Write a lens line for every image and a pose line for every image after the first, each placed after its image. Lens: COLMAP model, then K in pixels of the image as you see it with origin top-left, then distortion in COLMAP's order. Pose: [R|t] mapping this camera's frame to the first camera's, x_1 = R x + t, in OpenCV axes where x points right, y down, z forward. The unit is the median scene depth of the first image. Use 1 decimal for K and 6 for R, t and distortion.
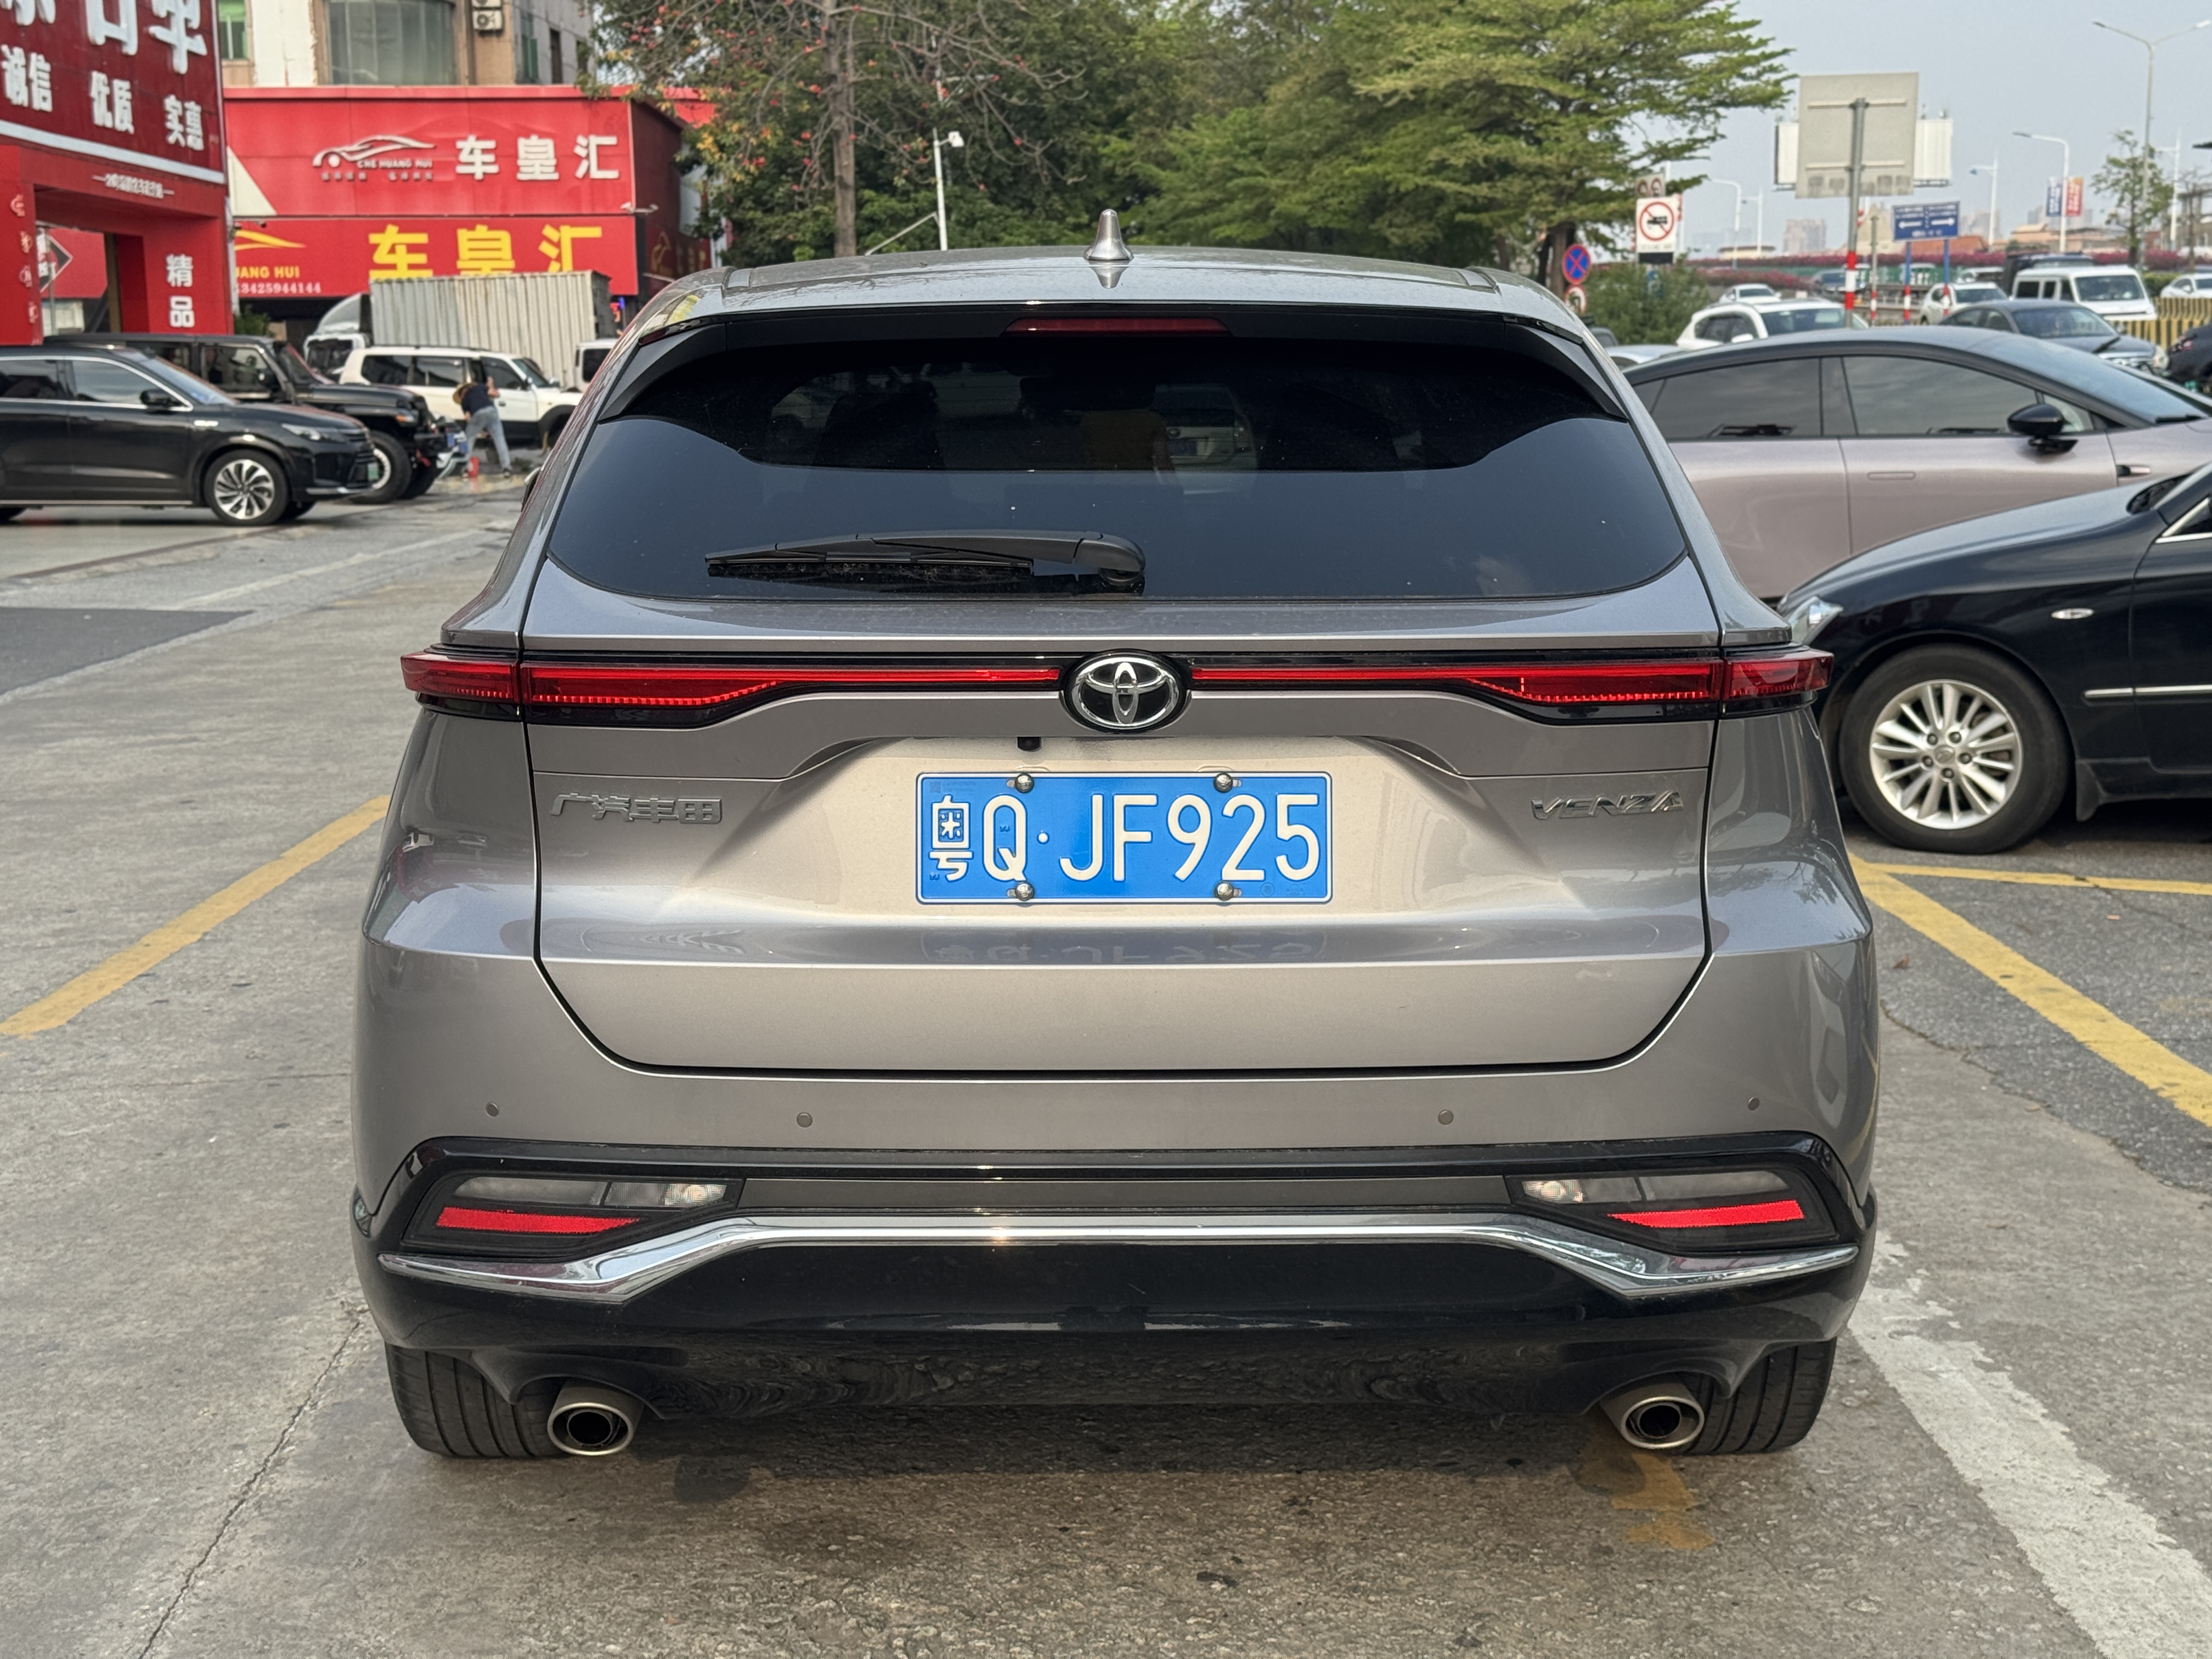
lens RADIAL K [[3092.3, 0, 1106.0], [0, 3092.3, 829.5], [0, 0, 1]] dist [0.221797, -0.541040]
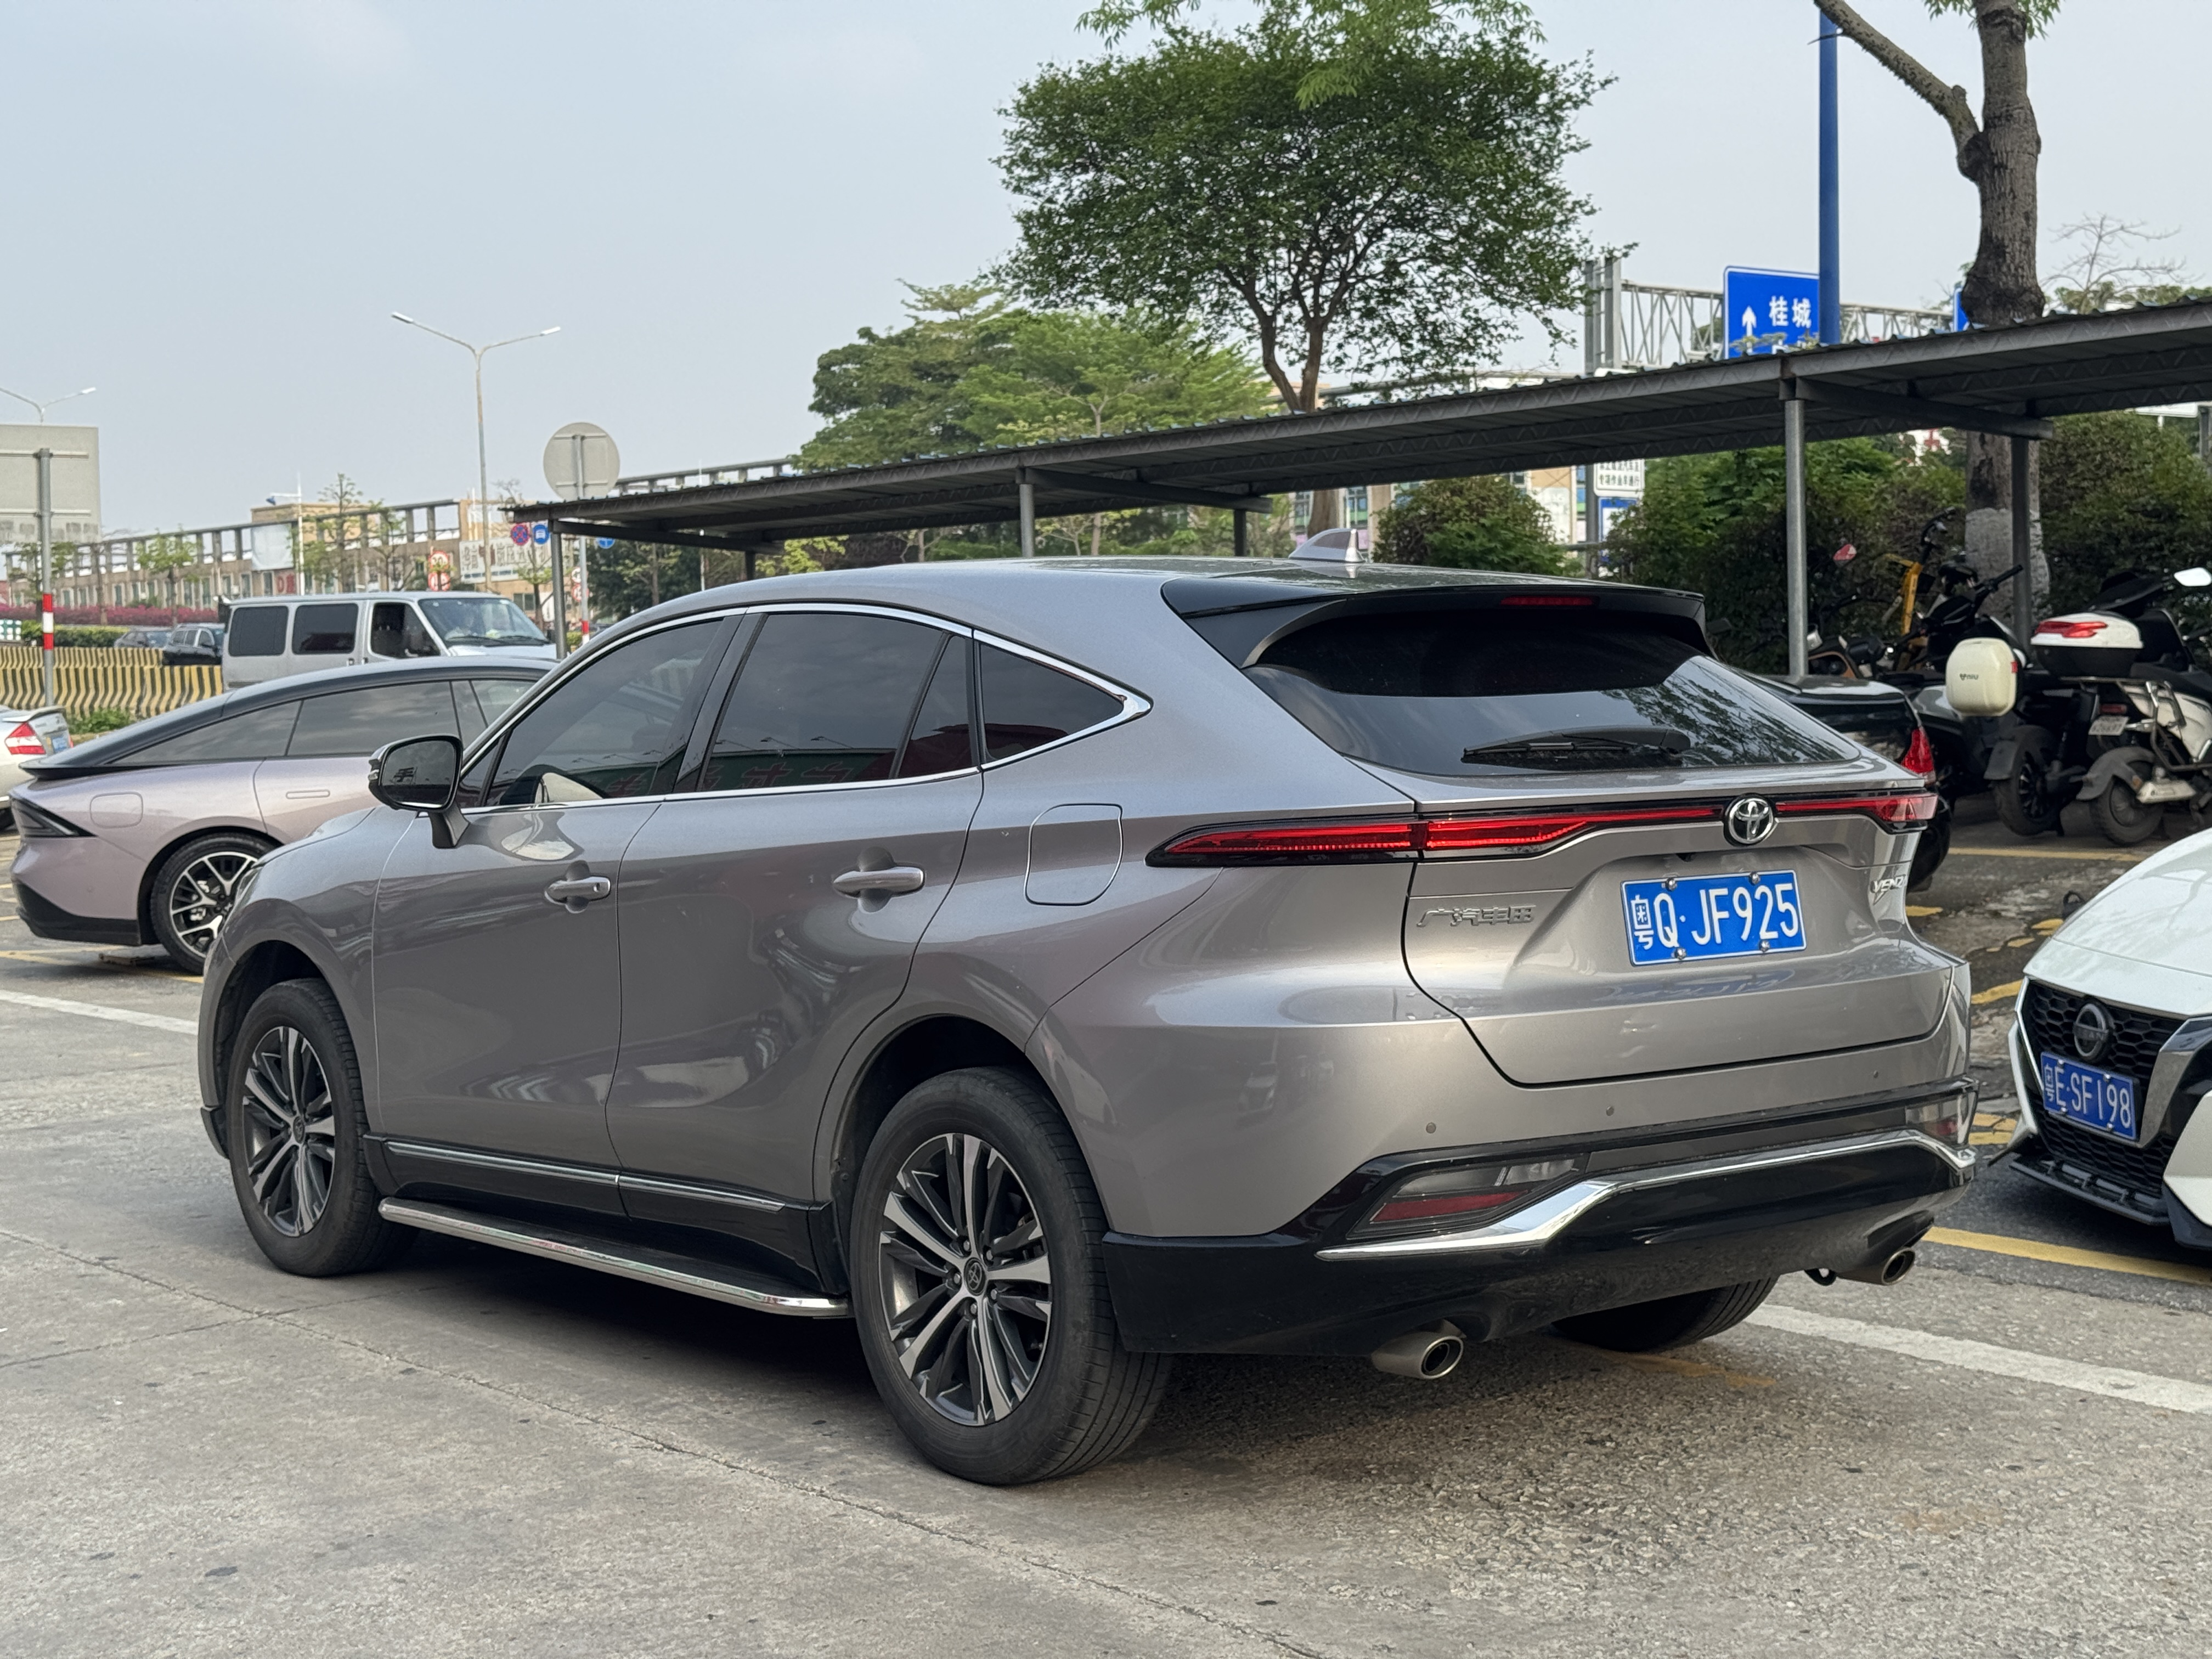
lens RADIAL K [[3092.3, 0, 1106.0], [0, 3092.3, 829.5], [0, 0, 1]] dist [0.221797, -0.541040]
pose [[0.785922, -0.038547, 0.617123, -1.221860], [0.106298, 0.991619, -0.073435, 0.042539], [-0.609120, 0.123313, 0.783433, -0.063940]]
